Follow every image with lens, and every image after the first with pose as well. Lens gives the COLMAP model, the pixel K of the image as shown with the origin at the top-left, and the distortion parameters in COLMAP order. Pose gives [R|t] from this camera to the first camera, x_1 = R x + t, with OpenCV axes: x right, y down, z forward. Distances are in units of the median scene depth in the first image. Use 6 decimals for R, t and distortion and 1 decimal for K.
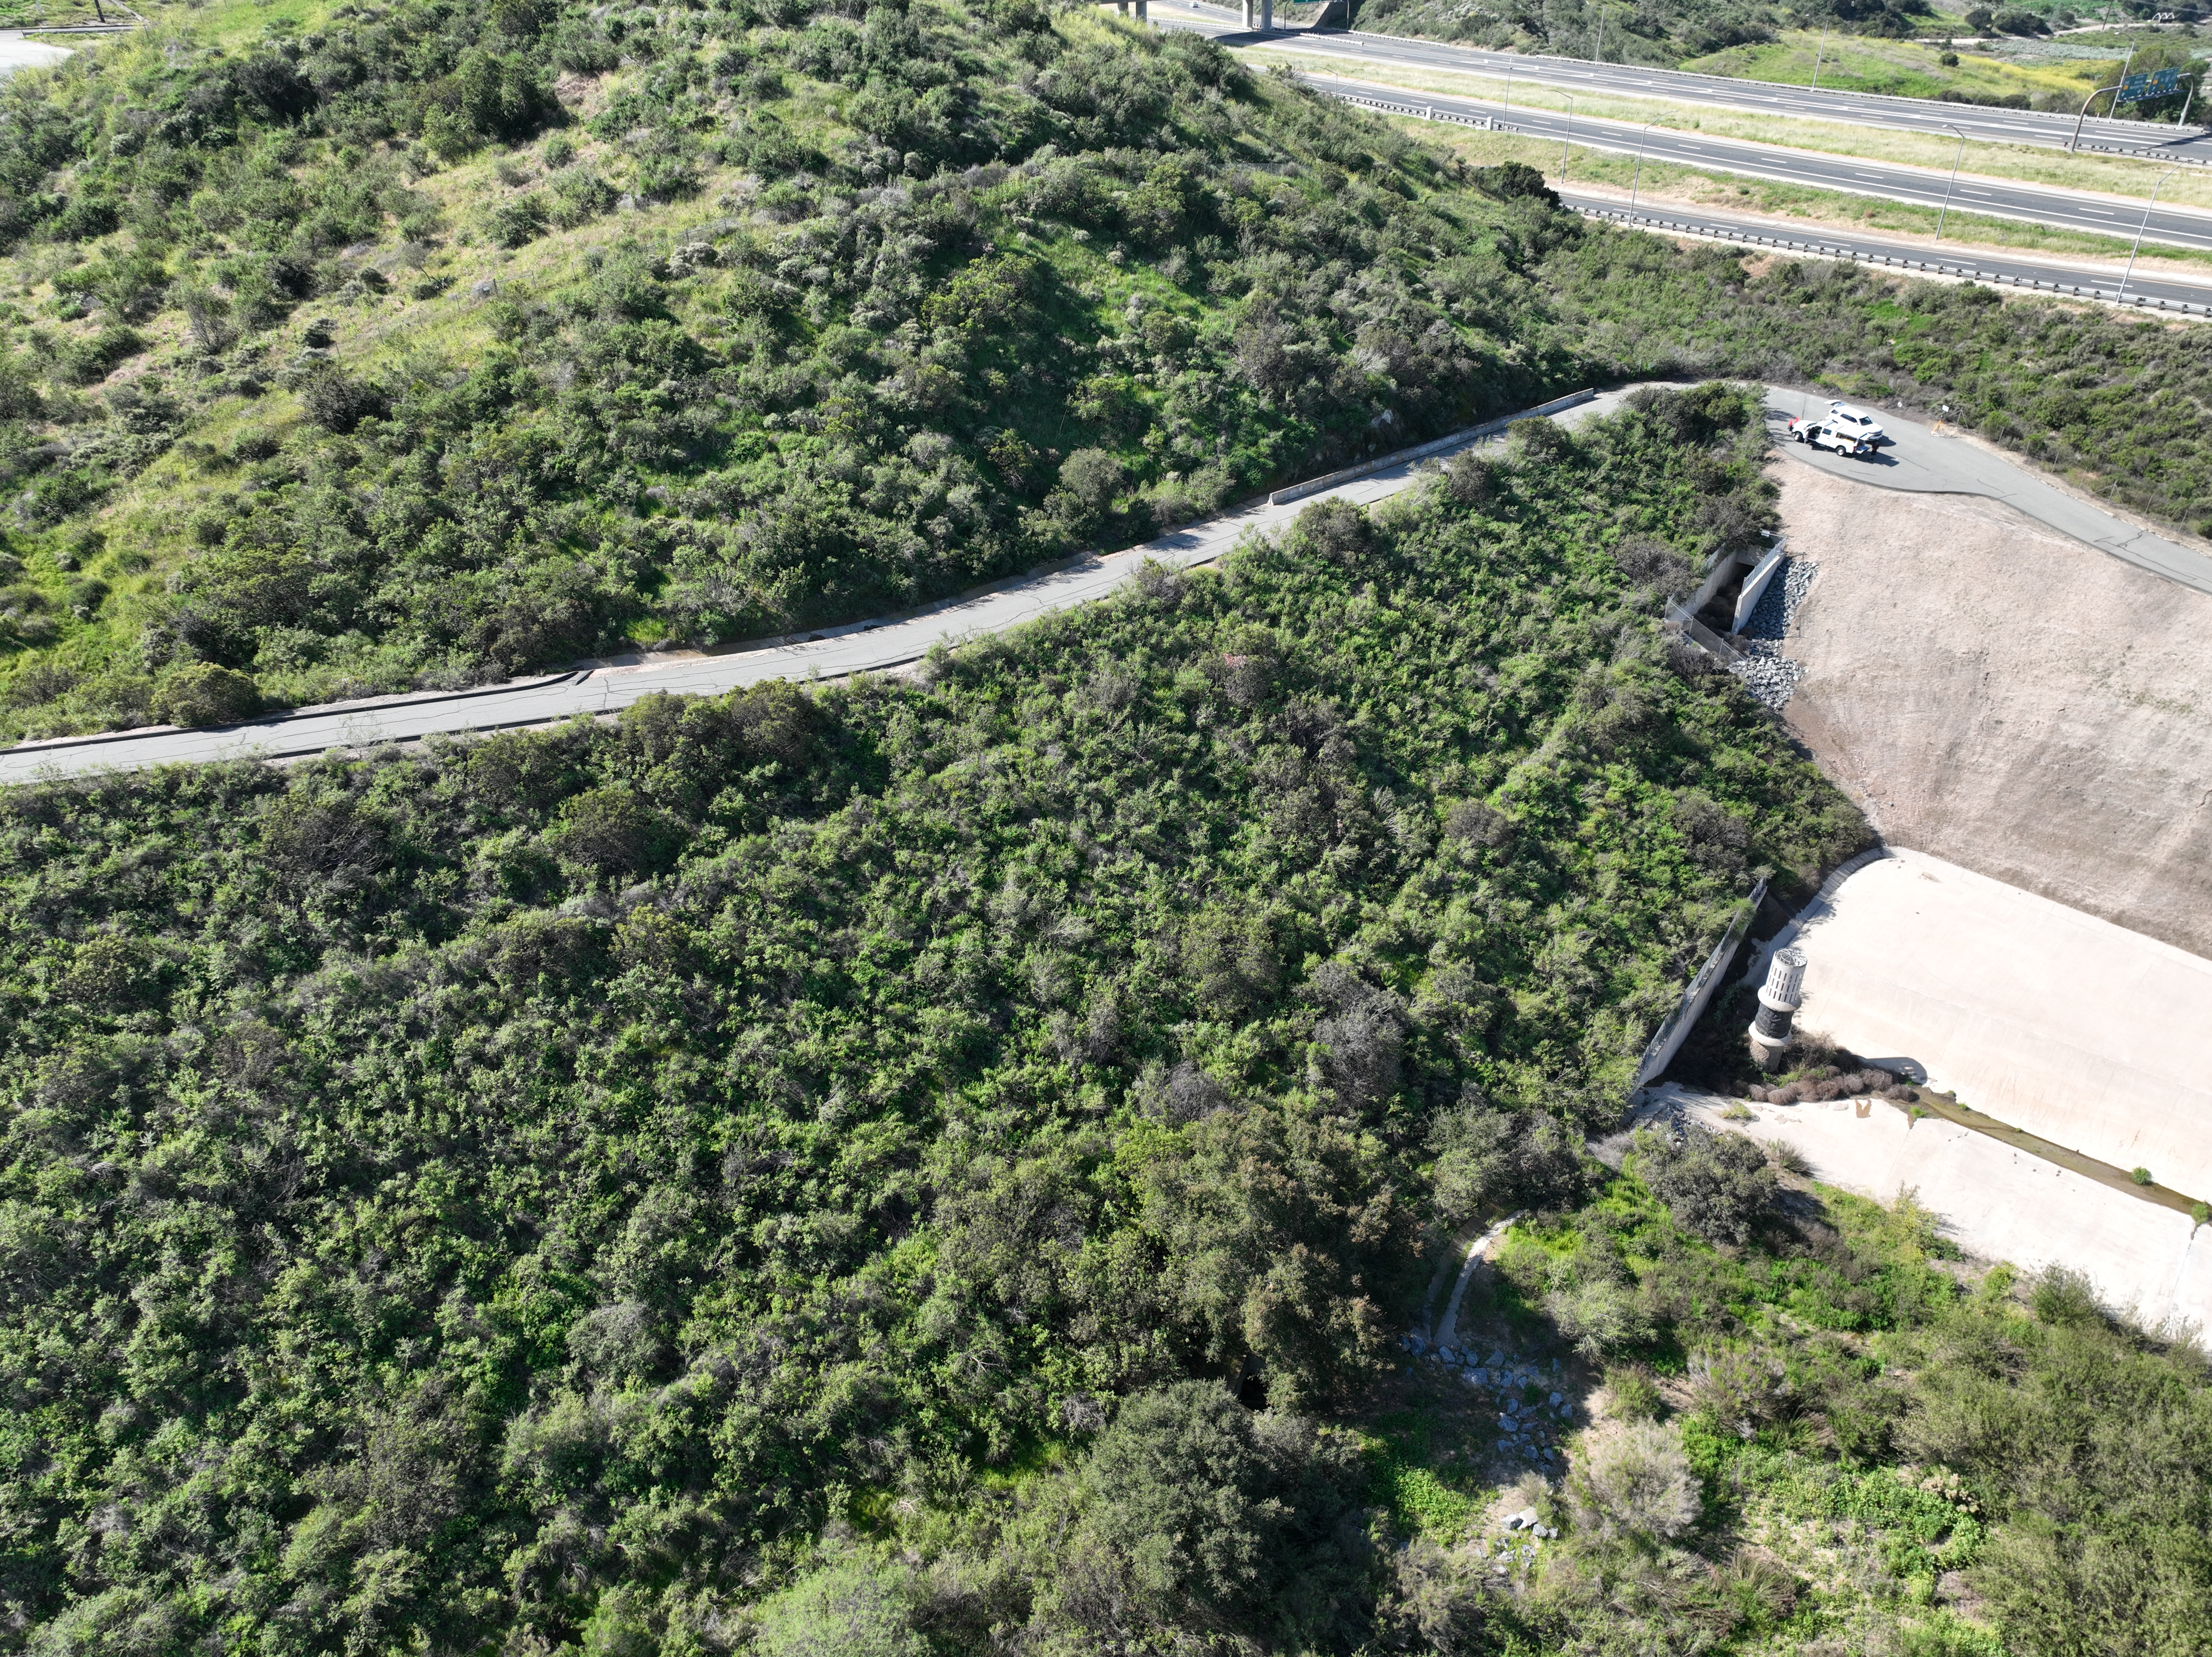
lens RADIAL K [[1549.1, 0, 1107.6], [0, 1549.1, 825.7], [0, 0, 1]] dist [-0.002152, 0.018278]
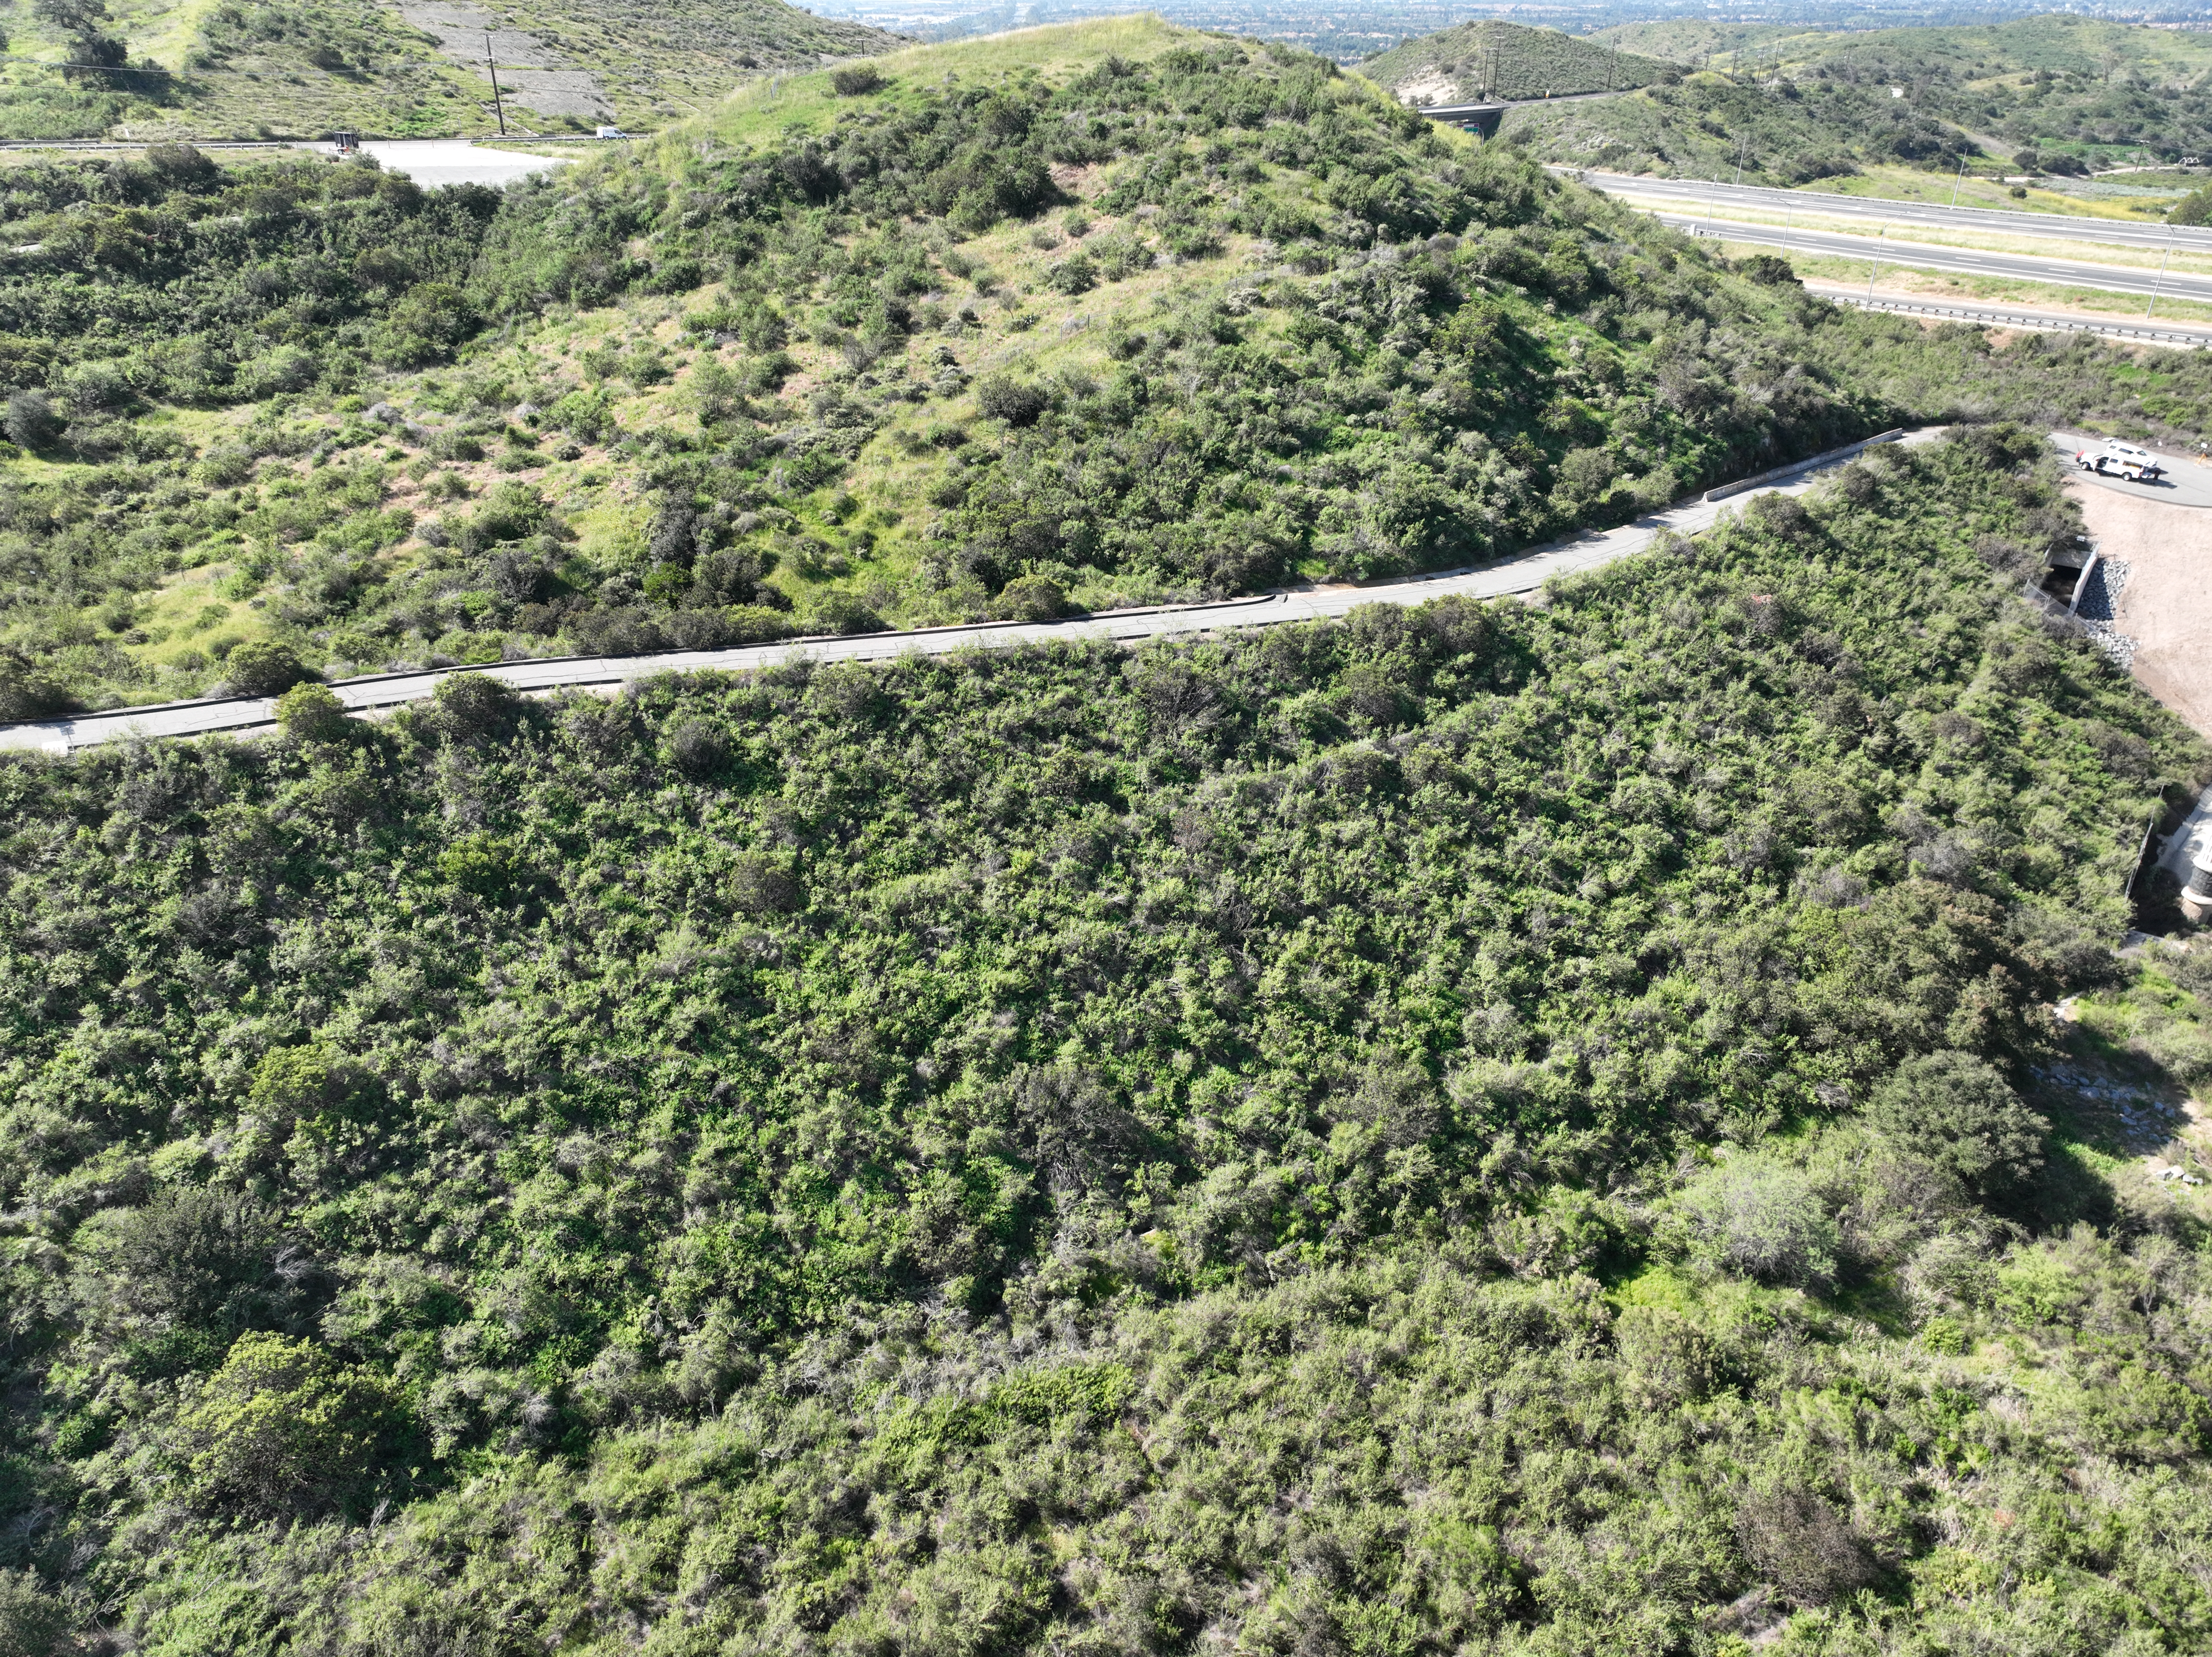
lens RADIAL K [[1549.1, 0, 1107.6], [0, 1549.1, 825.7], [0, 0, 1]] dist [-0.002152, 0.018278]
pose [[0.999954, 0.007805, 0.005616, -0.425571], [-0.007360, 0.997133, -0.075309, 0.164849], [-0.006187, 0.075265, 0.997144, -0.229210]]
